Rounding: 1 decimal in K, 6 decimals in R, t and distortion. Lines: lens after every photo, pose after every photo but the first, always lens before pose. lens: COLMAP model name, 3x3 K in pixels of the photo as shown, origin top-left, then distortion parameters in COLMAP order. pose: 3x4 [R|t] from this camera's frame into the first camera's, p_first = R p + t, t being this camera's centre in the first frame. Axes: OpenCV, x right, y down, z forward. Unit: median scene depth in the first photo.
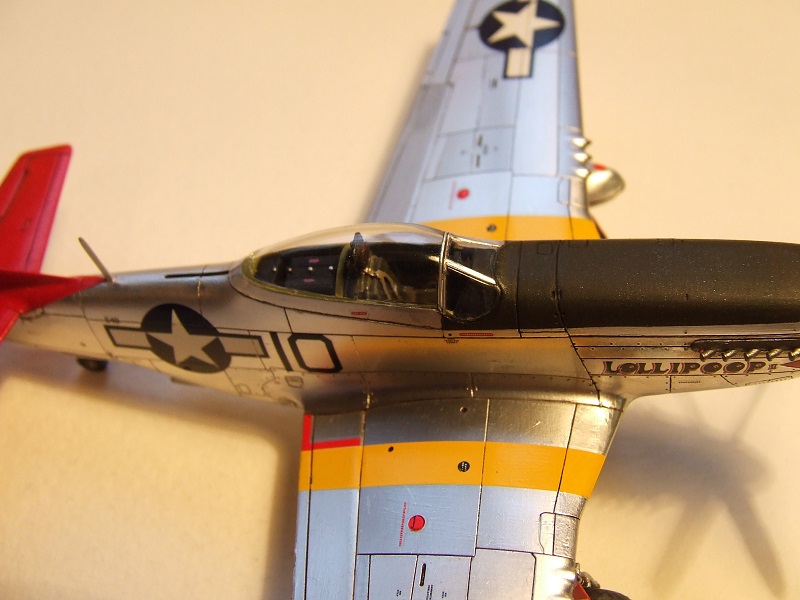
lens RADIAL K [[888.8, 0, 400.0], [0, 888.8, 300.0], [0, 0, 1]] dist [-0.114146, 0.075047]
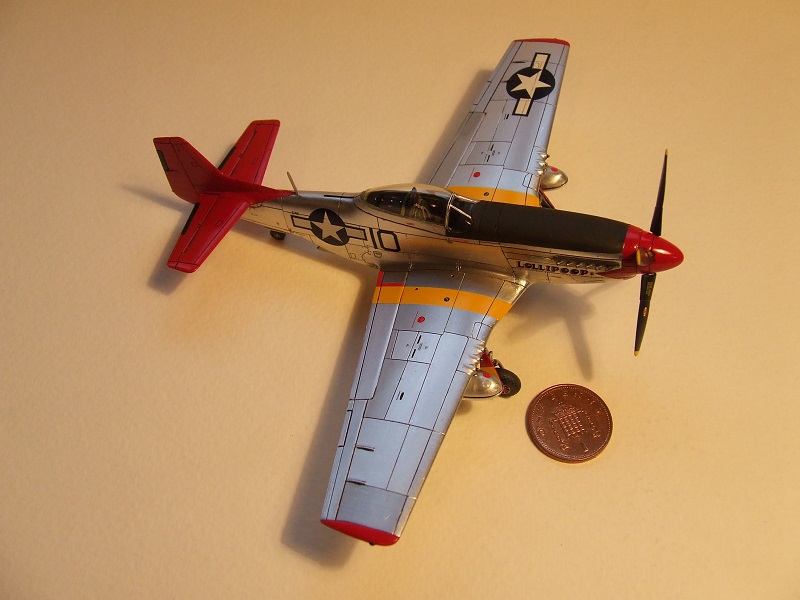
lens RADIAL K [[888.8, 0, 400.0], [0, 888.8, 300.0], [0, 0, 1]] dist [-0.114146, 0.075047]
pose [[0.982869, 0.147585, -0.110399, 0.181777], [-0.141233, 0.987948, 0.063344, 0.059622], [0.118417, -0.046666, 0.991867, -1.084496]]
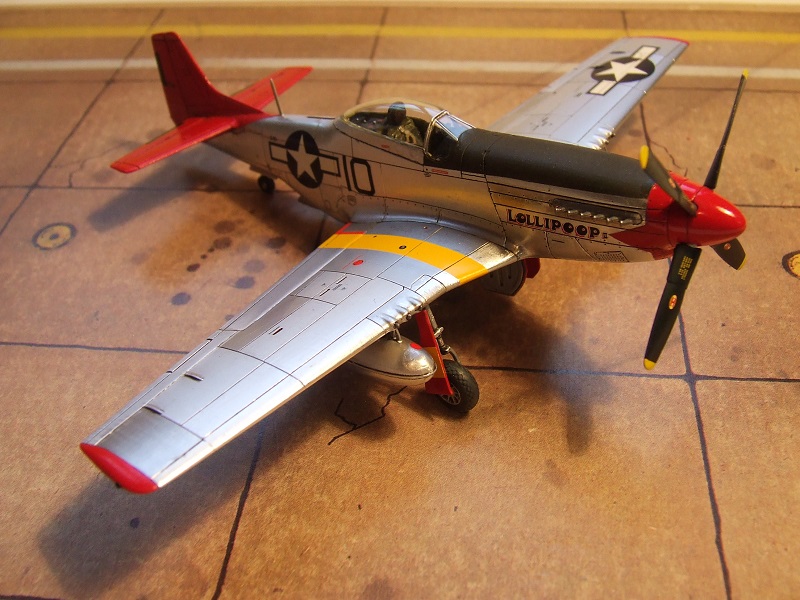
lens RADIAL K [[888.8, 0, 400.0], [0, 888.8, 300.0], [0, 0, 1]] dist [-0.114146, 0.075047]
pose [[0.861059, 0.309757, -0.403272, 0.658376], [-0.385606, 0.914731, -0.120727, 0.418873], [0.331490, 0.259457, 0.907081, -0.364605]]
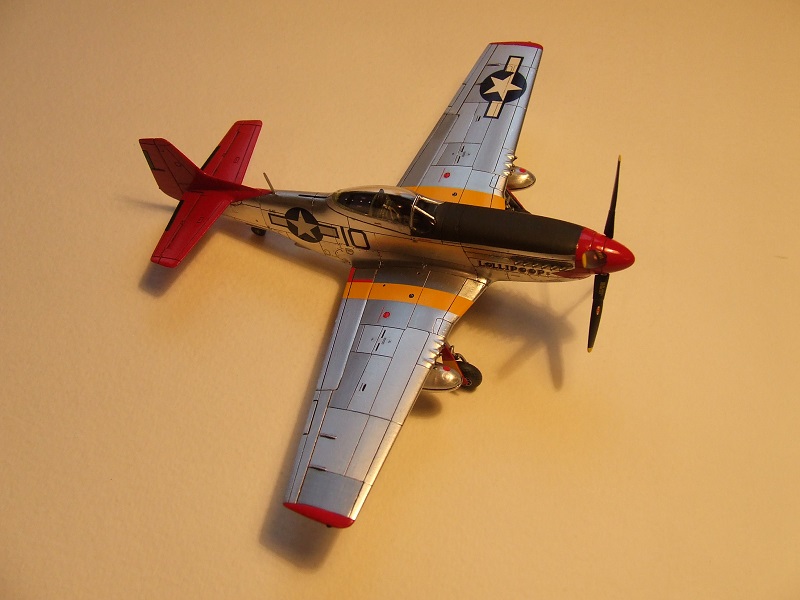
lens RADIAL K [[888.8, 0, 400.0], [0, 888.8, 300.0], [0, 0, 1]] dist [-0.114146, 0.075047]
pose [[0.978287, 0.160434, -0.131205, 0.314931], [-0.149583, 0.984753, 0.088808, -0.002897], [0.143453, -0.067254, 0.987369, -1.172935]]
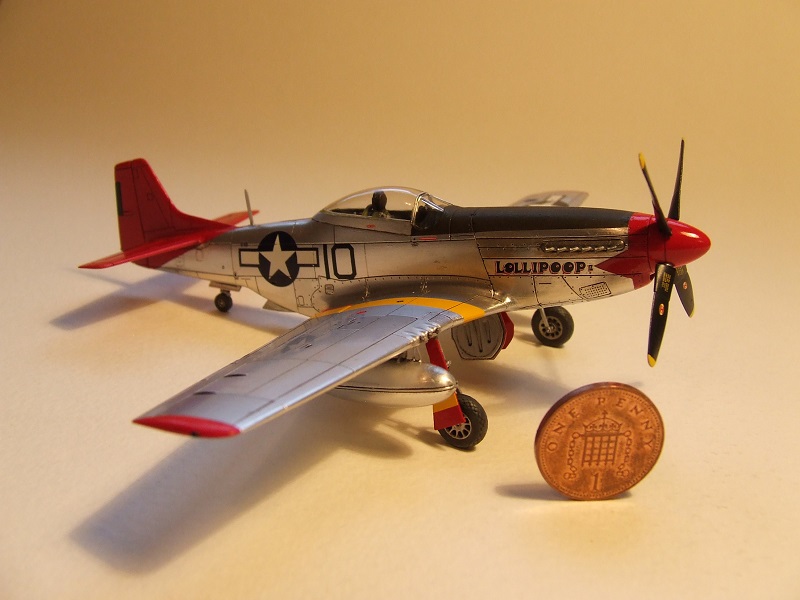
lens RADIAL K [[888.8, 0, 400.0], [0, 888.8, 300.0], [0, 0, 1]] dist [-0.114146, 0.075047]
pose [[0.947091, 0.158506, -0.279096, 0.488770], [-0.288124, 0.803026, -0.521665, 0.963725], [0.141434, 0.574479, 0.806207, -0.329820]]
